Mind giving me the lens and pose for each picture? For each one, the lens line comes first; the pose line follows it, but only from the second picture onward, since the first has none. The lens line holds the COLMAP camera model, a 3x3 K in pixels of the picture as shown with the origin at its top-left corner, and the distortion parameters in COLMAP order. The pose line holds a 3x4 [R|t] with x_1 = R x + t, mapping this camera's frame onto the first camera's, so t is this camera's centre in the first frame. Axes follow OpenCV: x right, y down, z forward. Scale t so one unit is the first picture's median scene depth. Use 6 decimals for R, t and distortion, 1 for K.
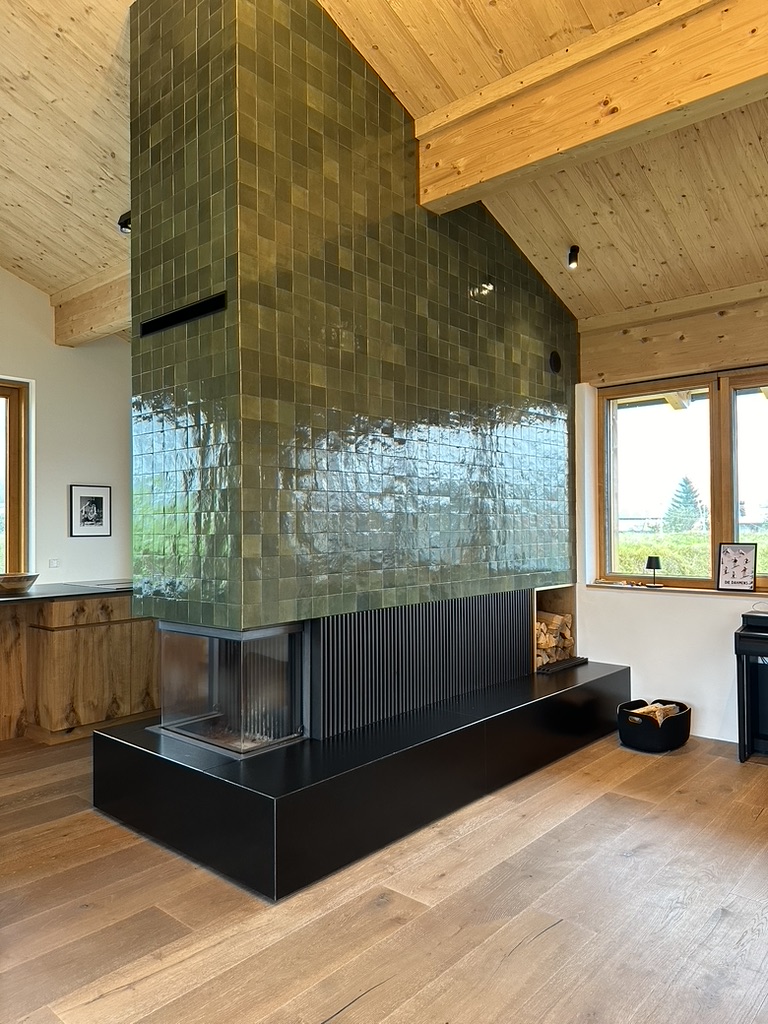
lens RADIAL K [[725.9, 0, 383.9], [0, 725.9, 509.1], [0, 0, 1]] dist [0.040947, -0.047120]
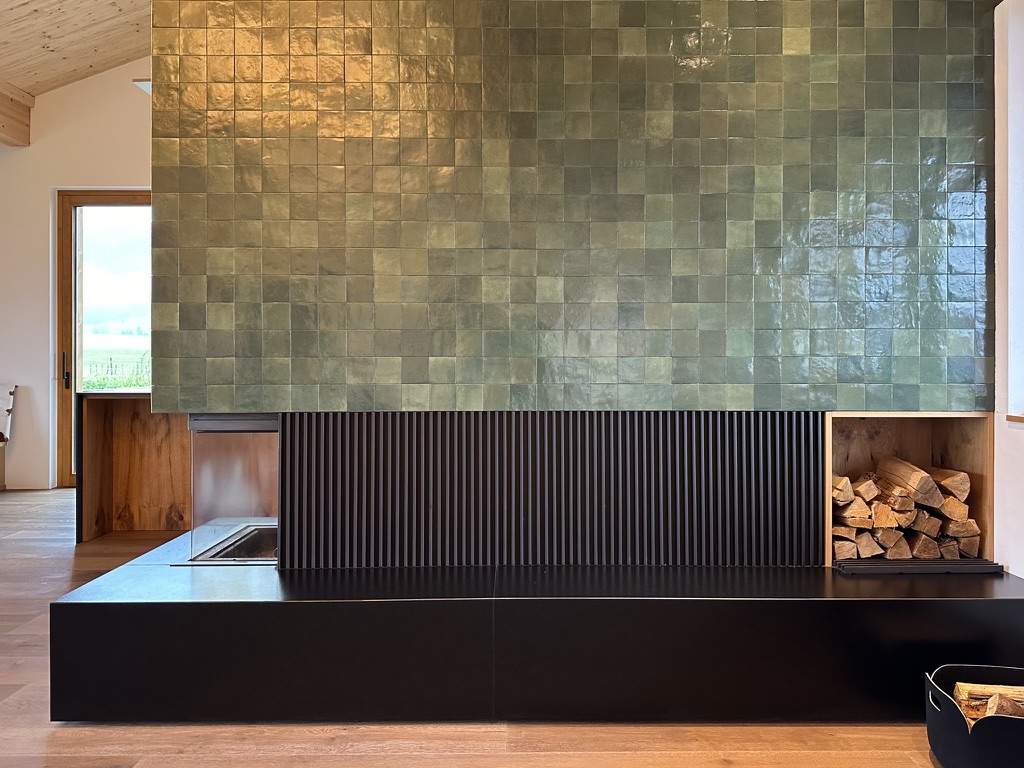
lens RADIAL K [[725.9, 0, 510.6], [0, 725.9, 392.8], [0, 0, 1]] dist [0.040947, -0.047120]
pose [[0.660020, -0.004013, -0.751238, 0.456573], [0.011931, 0.999916, 0.005141, 0.088366], [0.751154, -0.012356, 0.660012, 0.464288]]
